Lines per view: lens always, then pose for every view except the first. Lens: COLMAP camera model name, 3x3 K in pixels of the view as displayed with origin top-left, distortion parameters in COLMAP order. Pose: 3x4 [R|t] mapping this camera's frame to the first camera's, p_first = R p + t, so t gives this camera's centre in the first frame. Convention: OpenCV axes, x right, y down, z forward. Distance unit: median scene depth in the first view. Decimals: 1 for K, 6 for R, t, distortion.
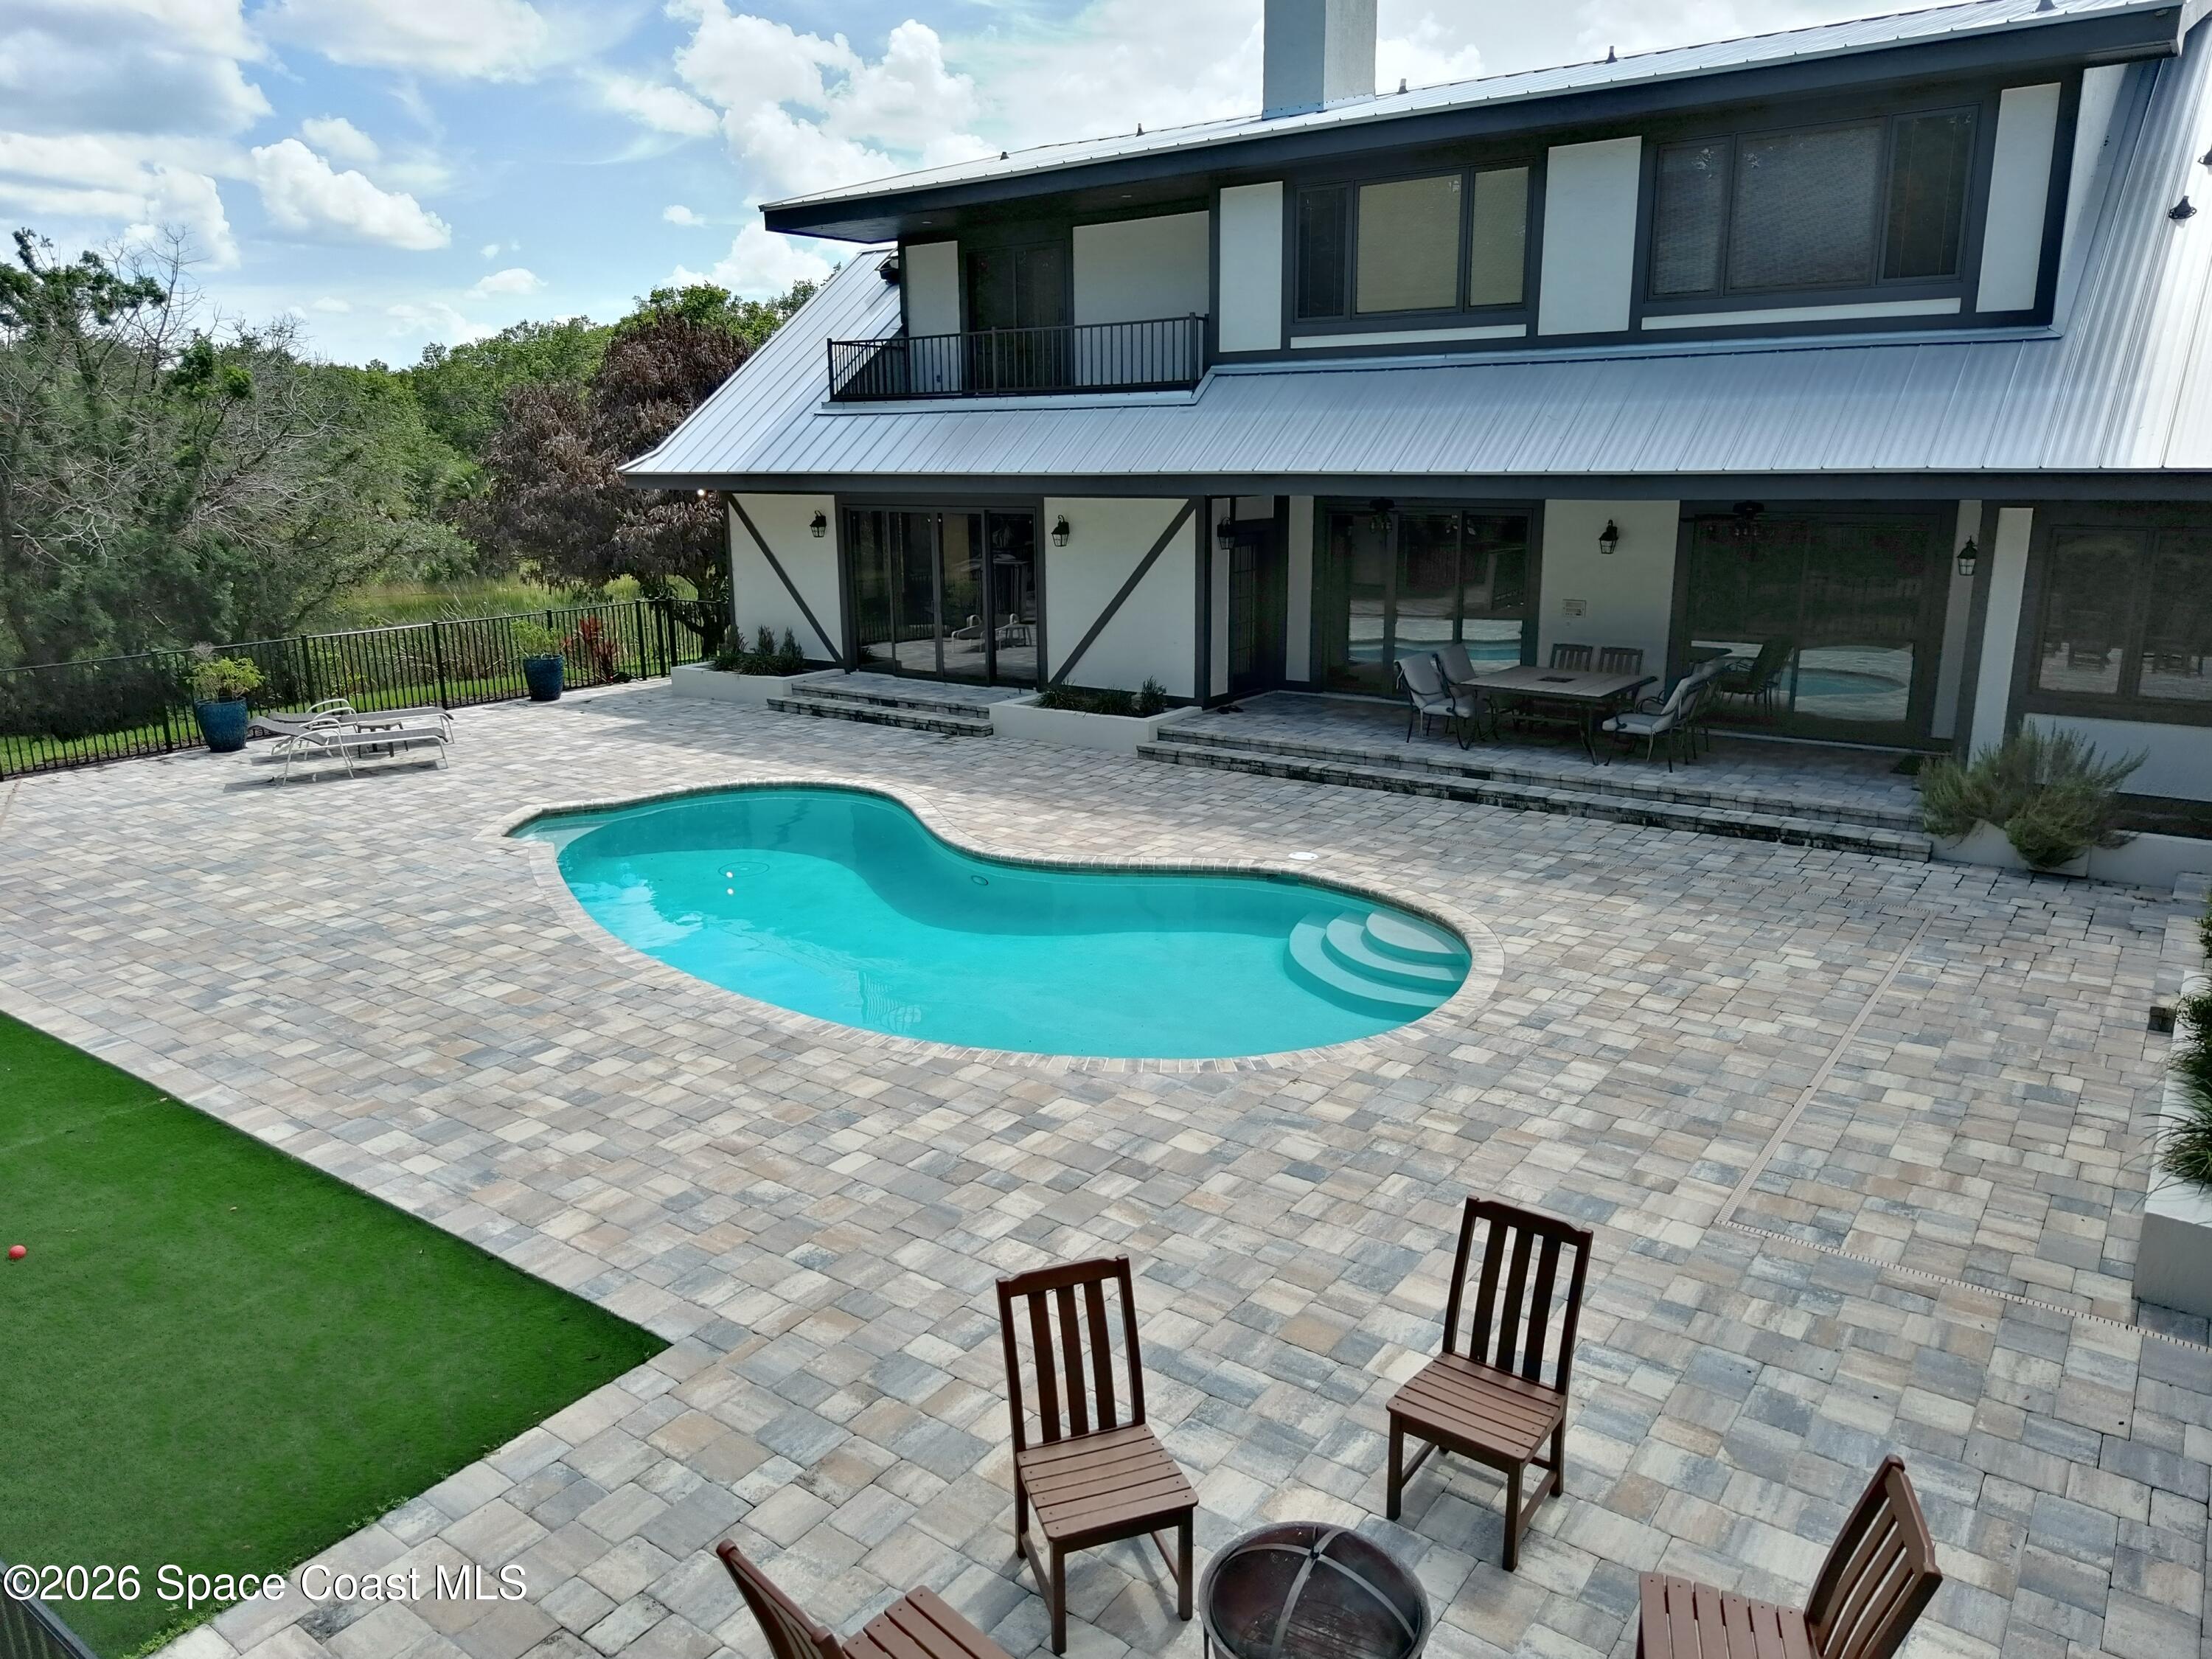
lens RADIAL K [[1525.6, 0, 1107.6], [0, 1525.6, 817.1], [0, 0, 1]] dist [0.009055, -0.000915]
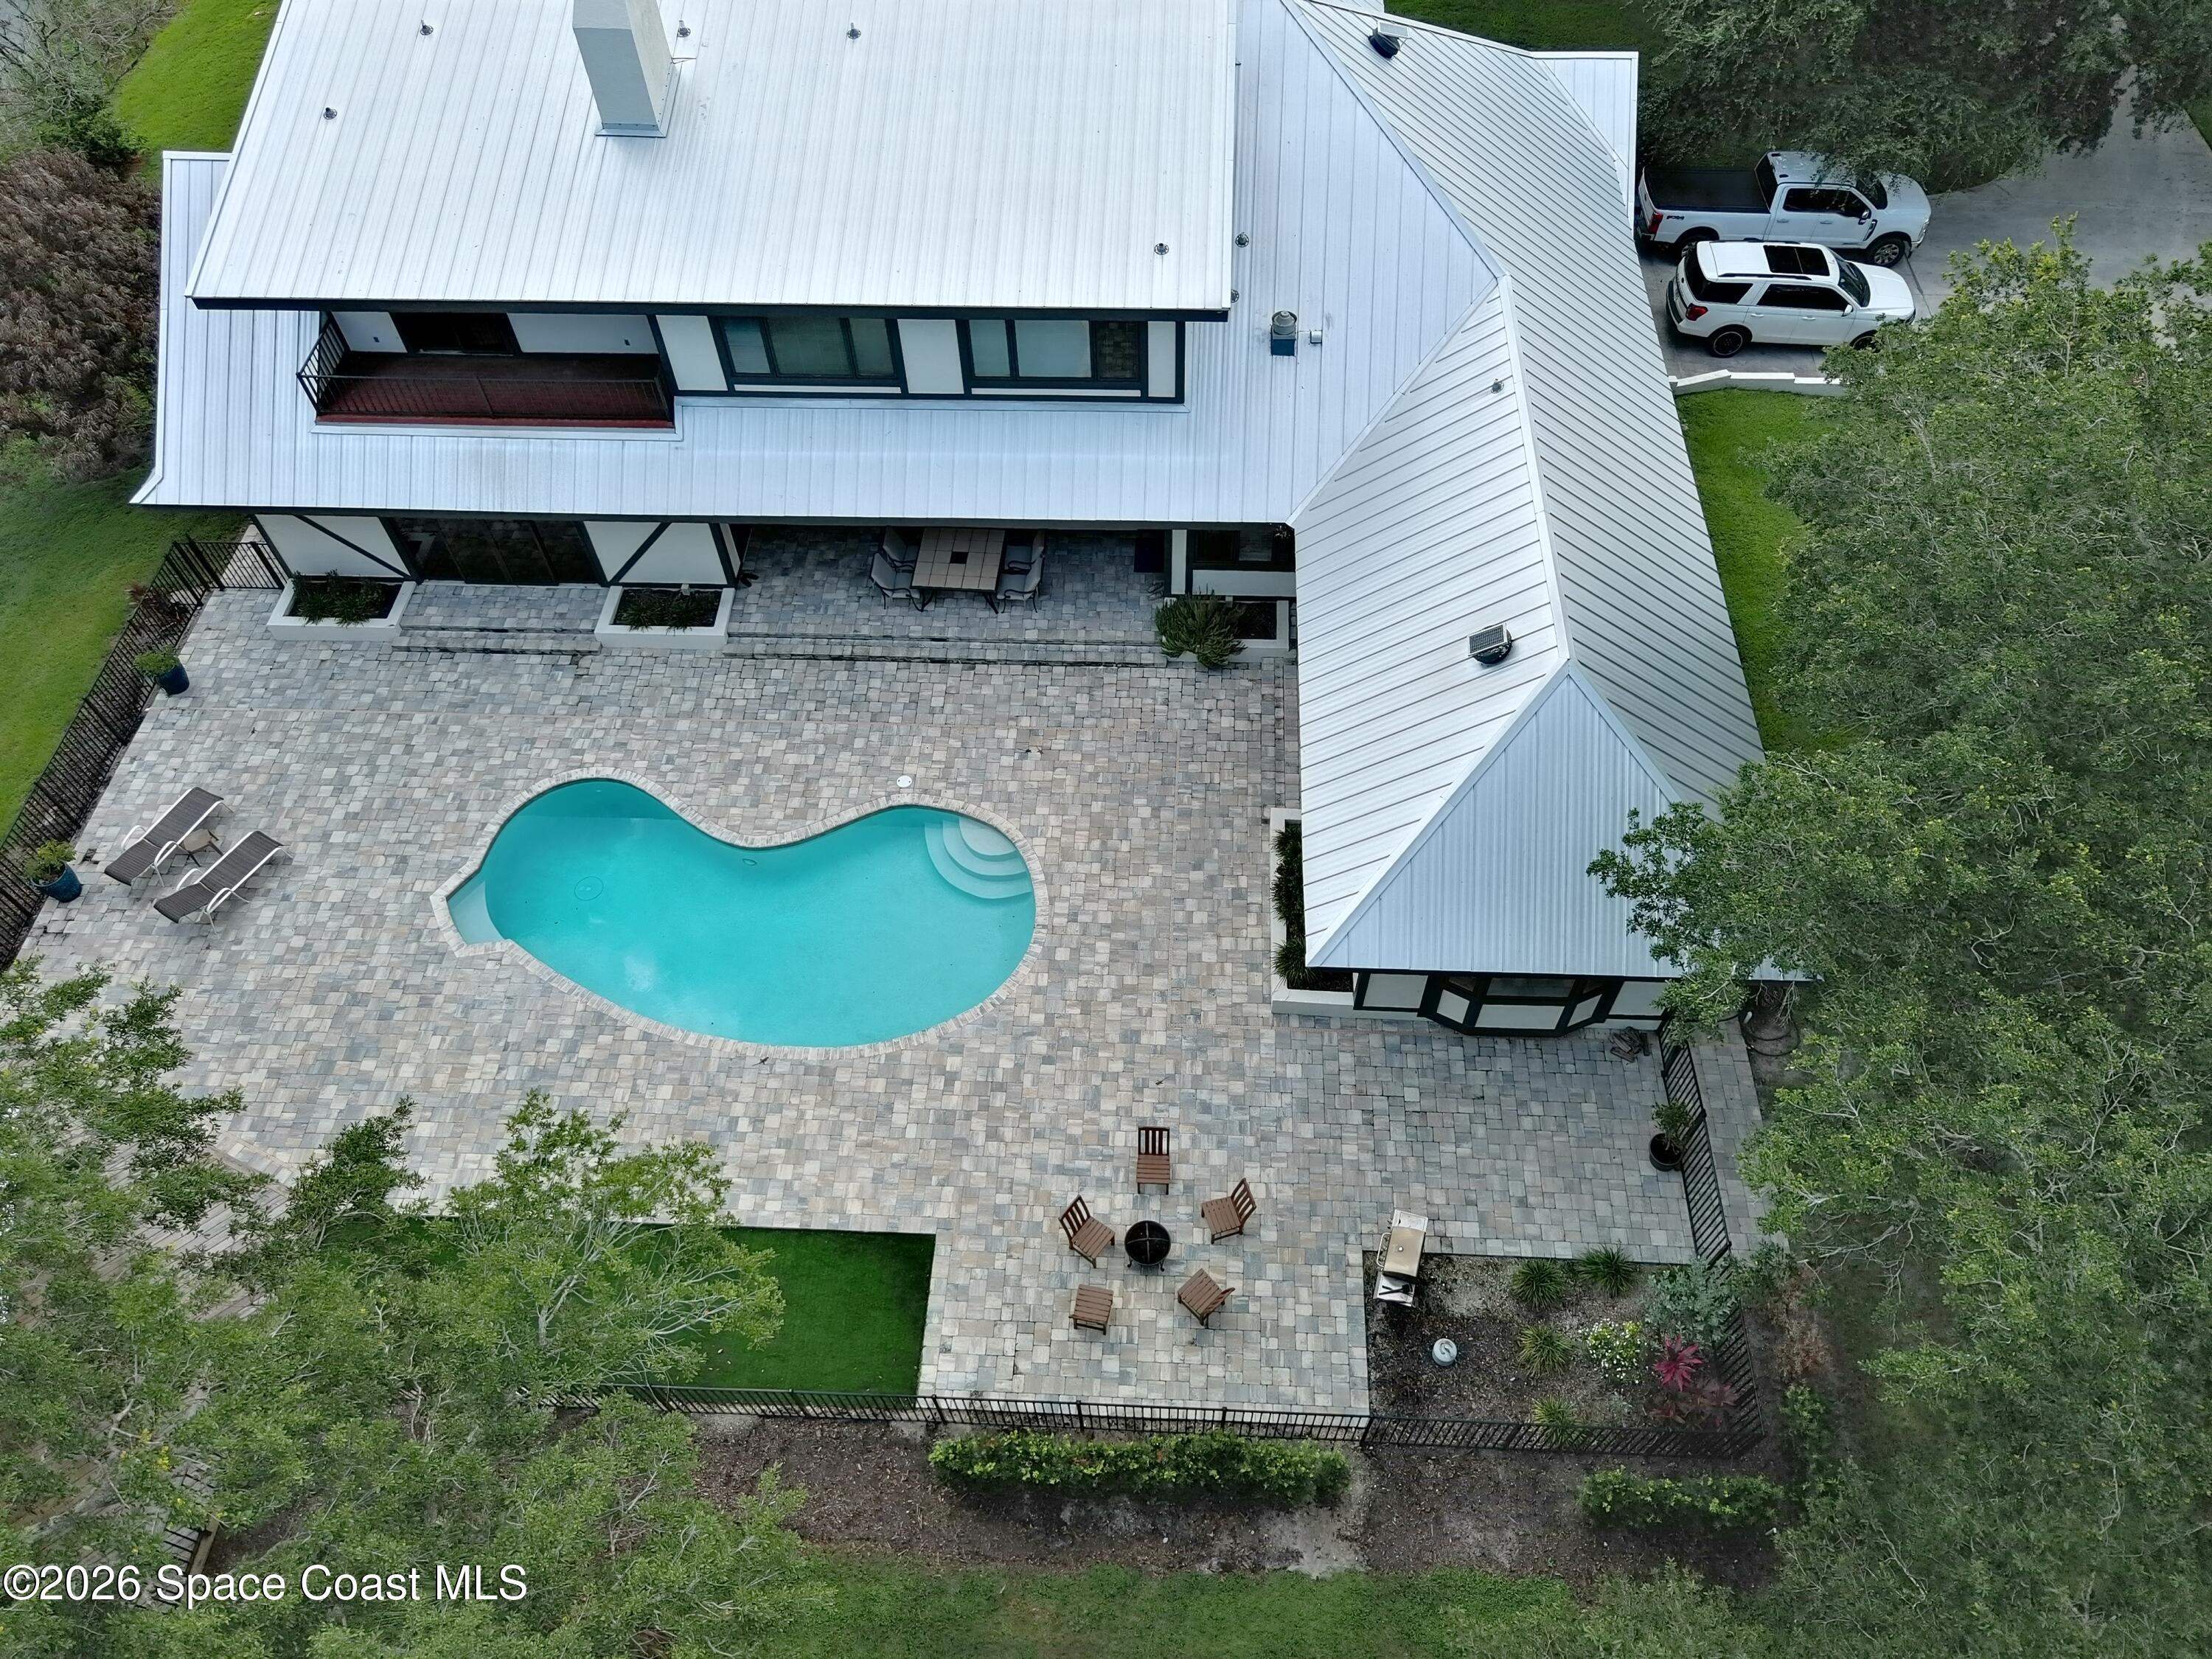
lens RADIAL K [[1525.6, 0, 1108.4], [0, 1525.6, 808.7], [0, 0, 1]] dist [0.009055, -0.000915]
pose [[0.838062, -0.446234, 0.313890, -0.338947], [0.145238, 0.737056, 0.660041, -1.439004], [-0.525887, -0.507567, 0.682509, -0.600246]]
